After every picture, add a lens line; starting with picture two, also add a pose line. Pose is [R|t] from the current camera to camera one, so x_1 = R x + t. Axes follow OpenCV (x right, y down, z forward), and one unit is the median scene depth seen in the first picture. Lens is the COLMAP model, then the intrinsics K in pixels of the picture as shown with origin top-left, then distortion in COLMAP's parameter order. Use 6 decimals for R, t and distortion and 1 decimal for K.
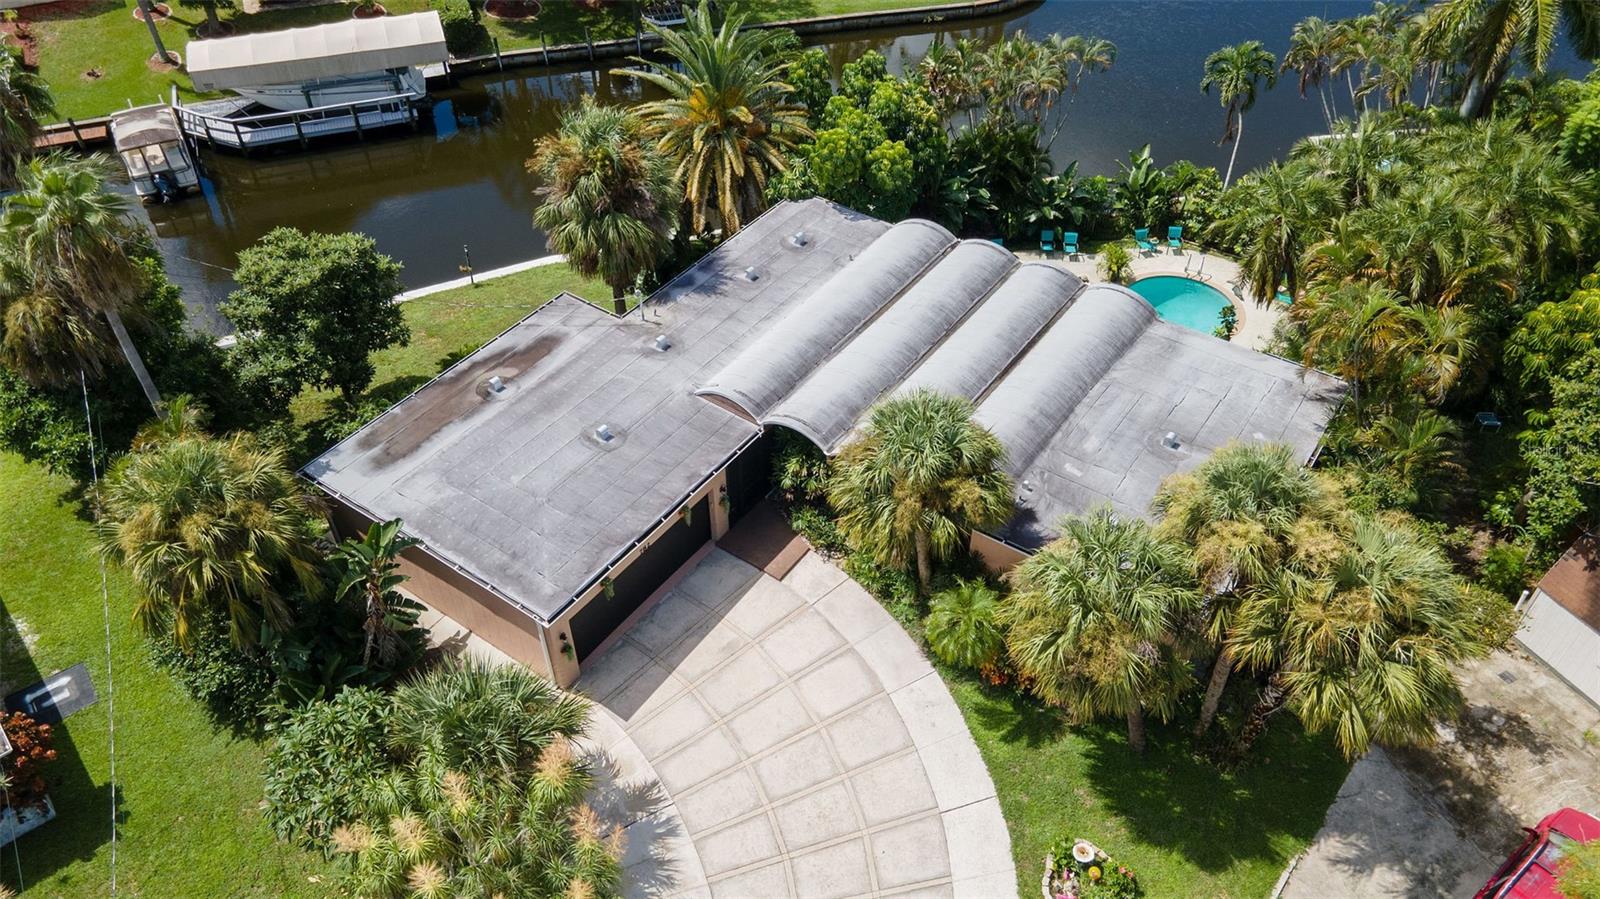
lens RADIAL K [[1190.4, 0, 800.0], [0, 1190.4, 449.5], [0, 0, 1]] dist [0.001824, 0.060604]
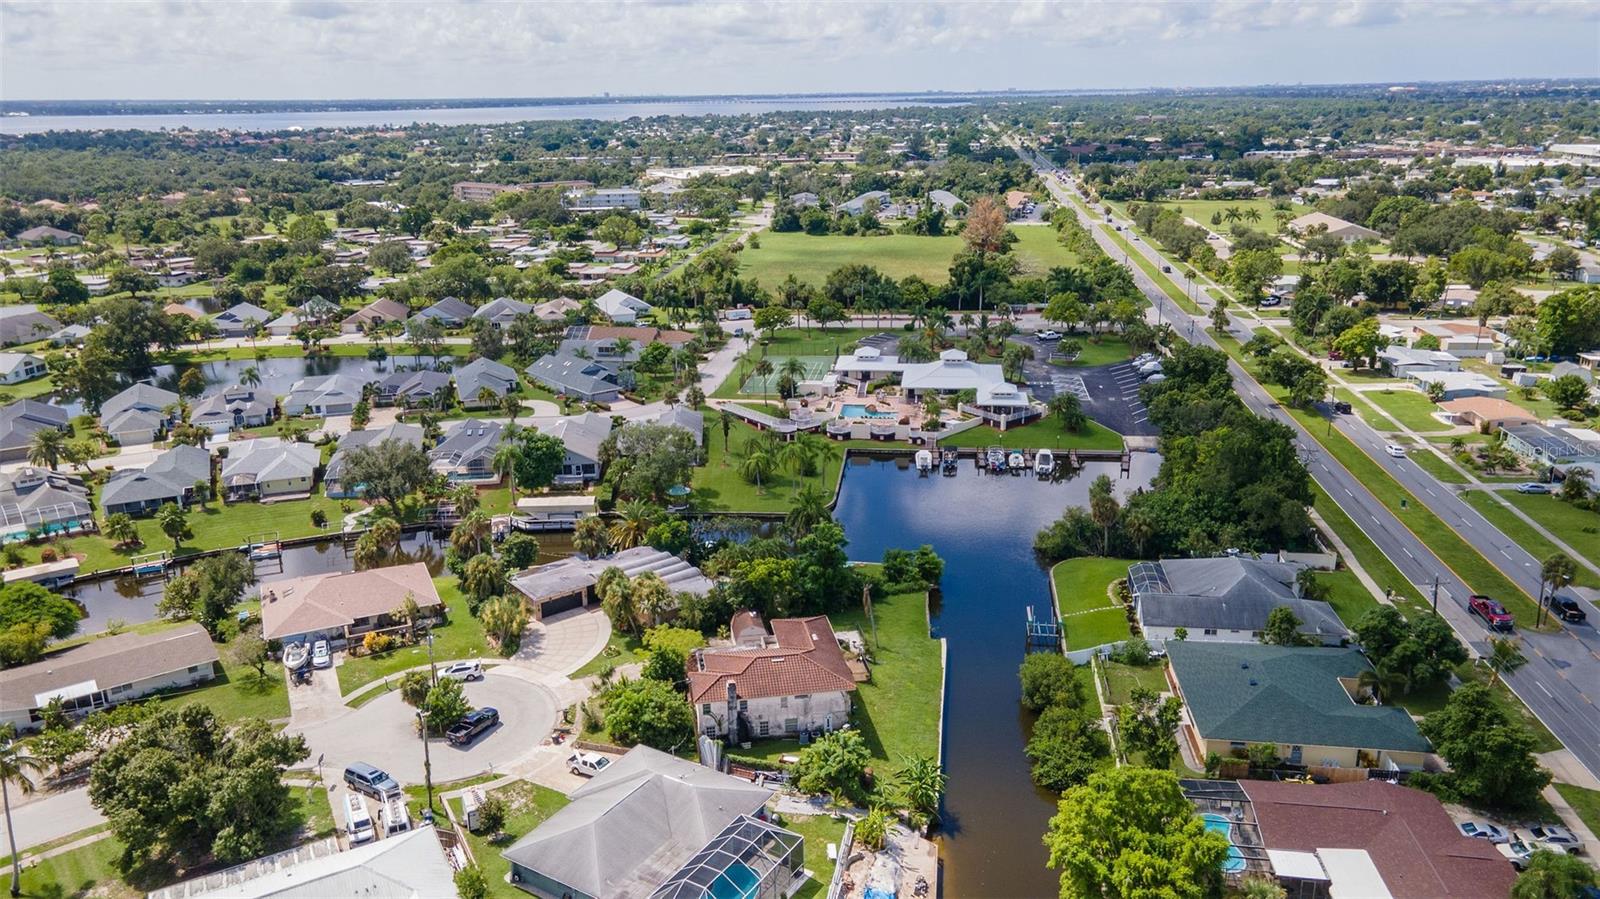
lens RADIAL K [[1190.4, 0, 800.0], [0, 1190.4, 449.5], [0, 0, 1]] dist [0.001824, 0.060604]
pose [[0.957860, 0.079444, -0.276030, 1.988357], [-0.187488, 0.900960, -0.391304, 1.201744], [0.217605, 0.426566, 0.877889, -3.128600]]
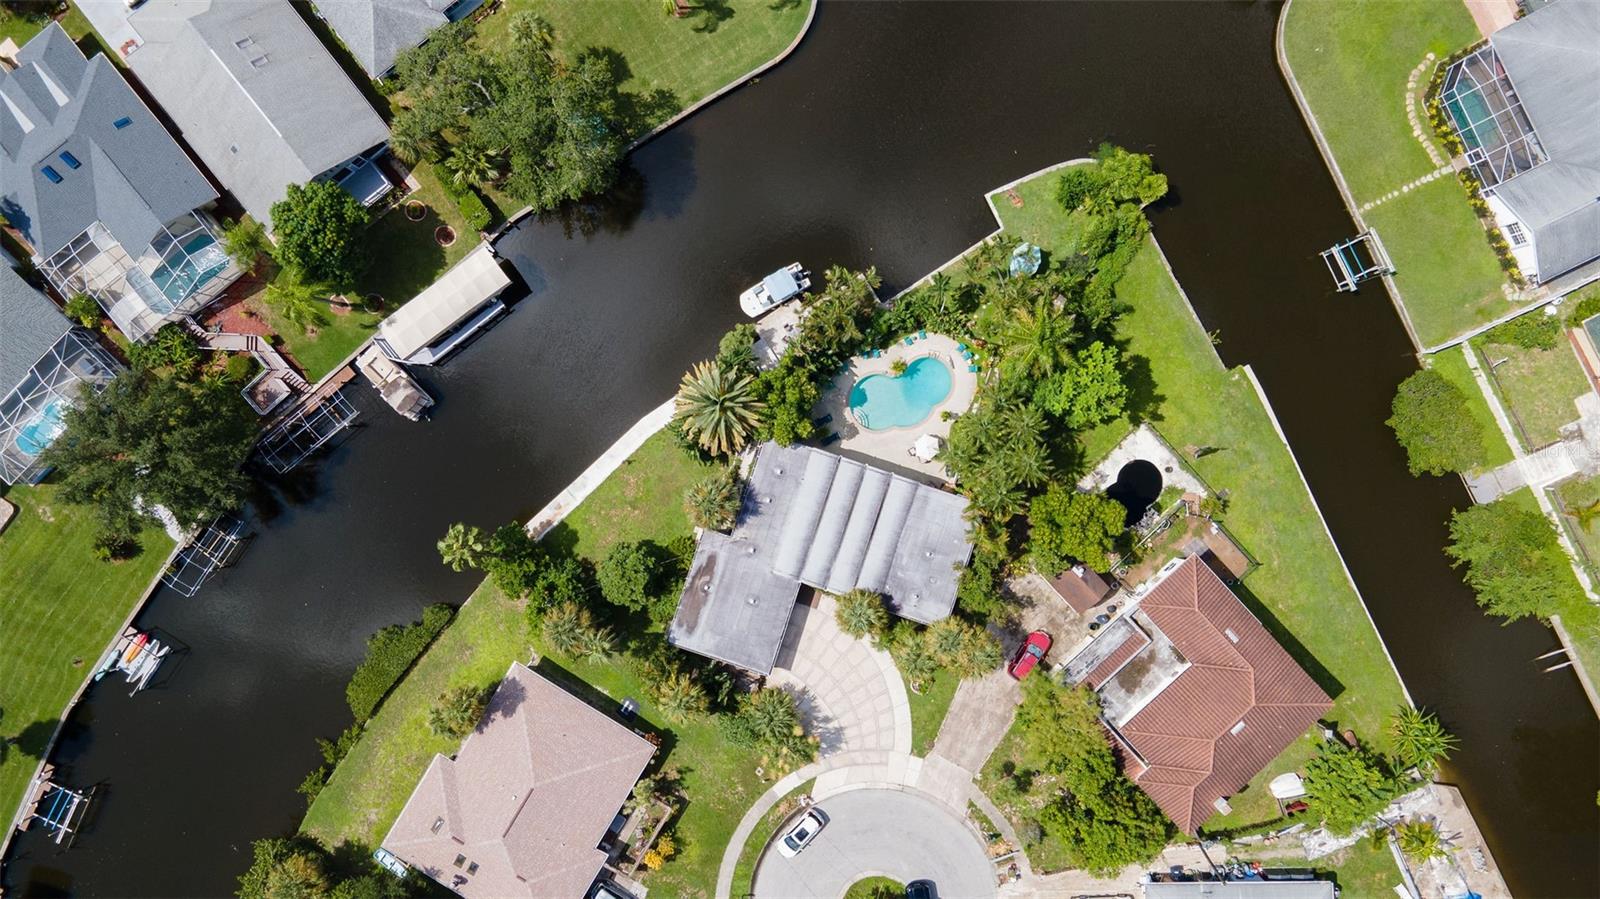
lens RADIAL K [[1190.4, 0, 800.0], [0, 1190.4, 449.5], [0, 0, 1]] dist [0.001824, 0.060604]
pose [[0.955608, -0.294582, -0.005820, 0.086385], [0.199378, 0.631974, 0.748904, -2.569980], [-0.216936, -0.716819, 0.662653, -0.795289]]
